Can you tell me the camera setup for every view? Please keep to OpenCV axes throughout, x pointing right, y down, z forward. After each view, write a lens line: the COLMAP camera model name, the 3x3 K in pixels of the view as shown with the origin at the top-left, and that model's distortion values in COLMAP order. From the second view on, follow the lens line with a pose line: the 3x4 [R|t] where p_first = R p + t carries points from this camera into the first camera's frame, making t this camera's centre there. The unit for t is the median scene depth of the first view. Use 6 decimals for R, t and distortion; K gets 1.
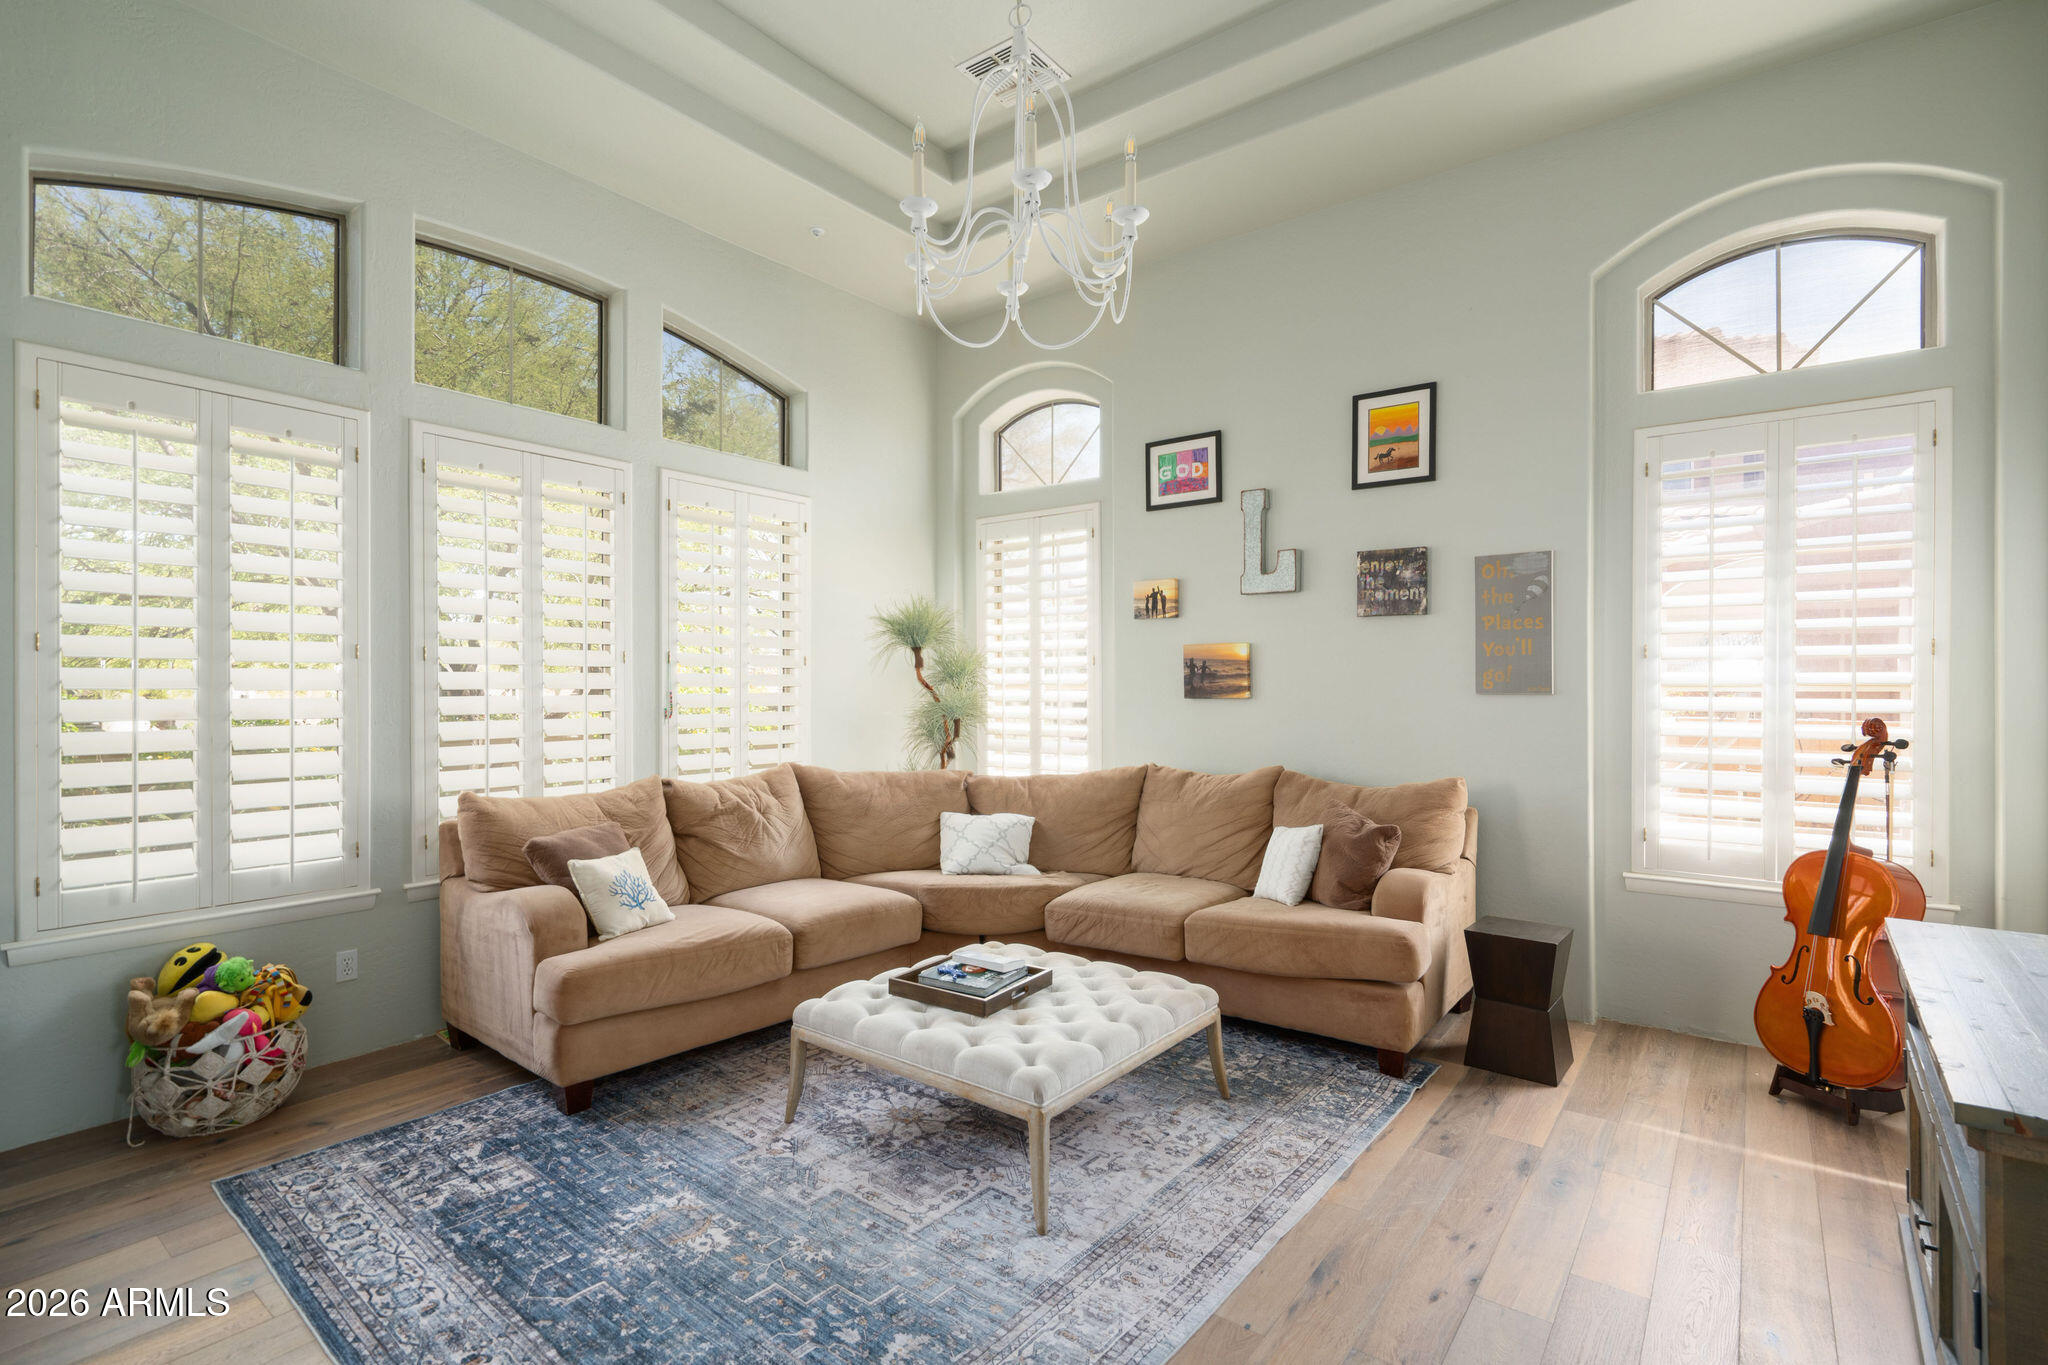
lens RADIAL K [[928.2, 0, 1029.8], [0, 928.2, 688.3], [0, 0, 1]] dist [-0.003320, 0.000268]
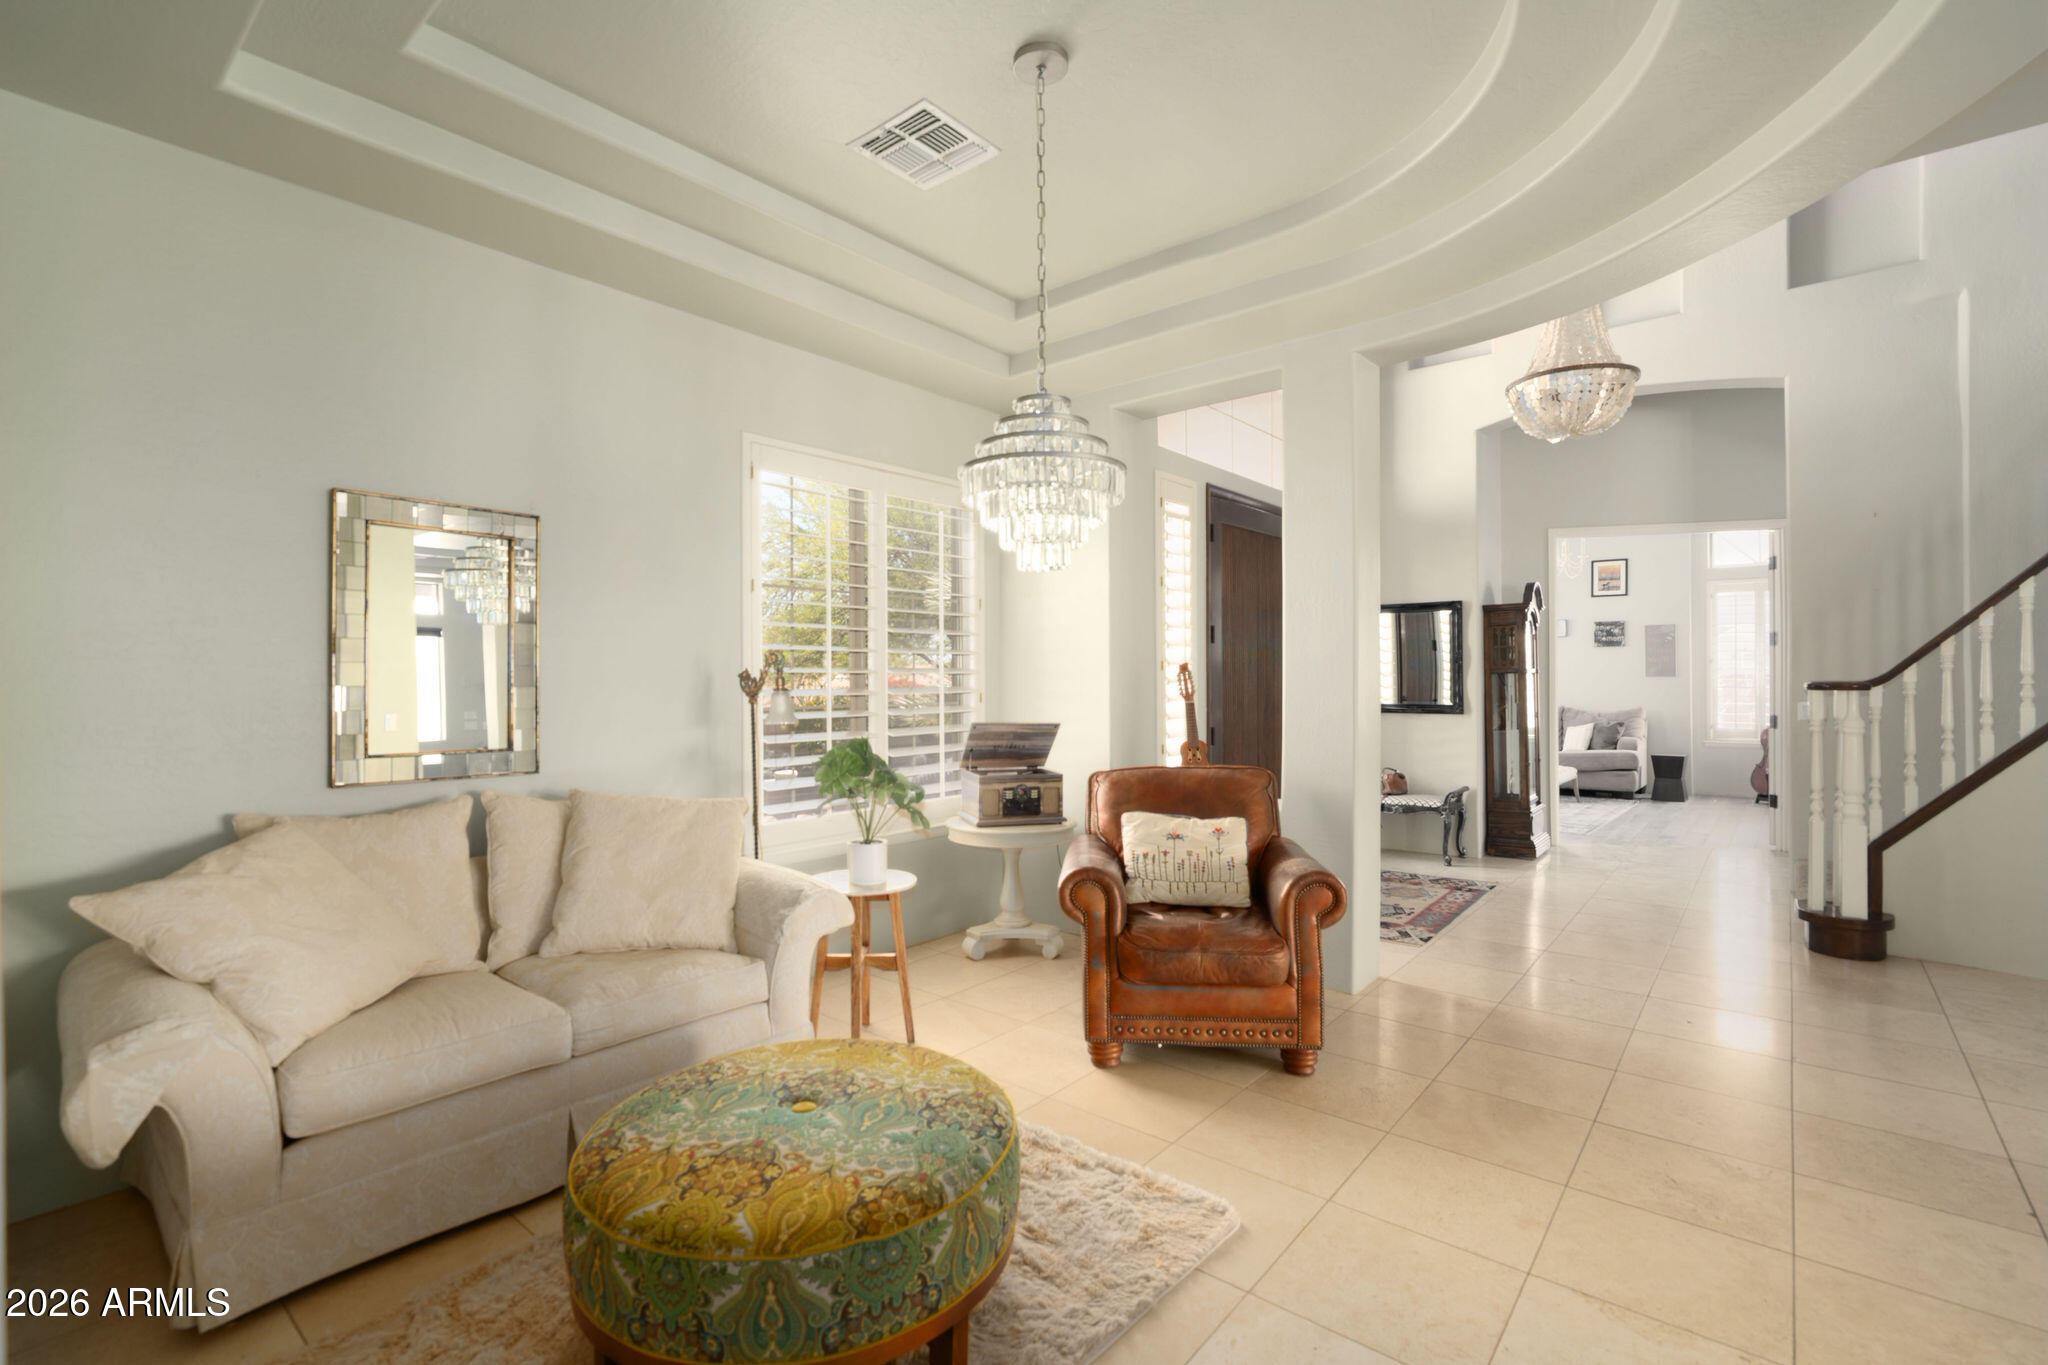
lens RADIAL K [[928.2, 0, 1019.0], [0, 928.2, 680.6], [0, 0, 1]] dist [-0.003320, 0.000268]
pose [[0.998622, -0.011977, -0.051104, -1.288744], [0.011697, 0.999915, -0.005768, 0.012953], [0.051168, 0.005162, 0.998677, -1.911479]]
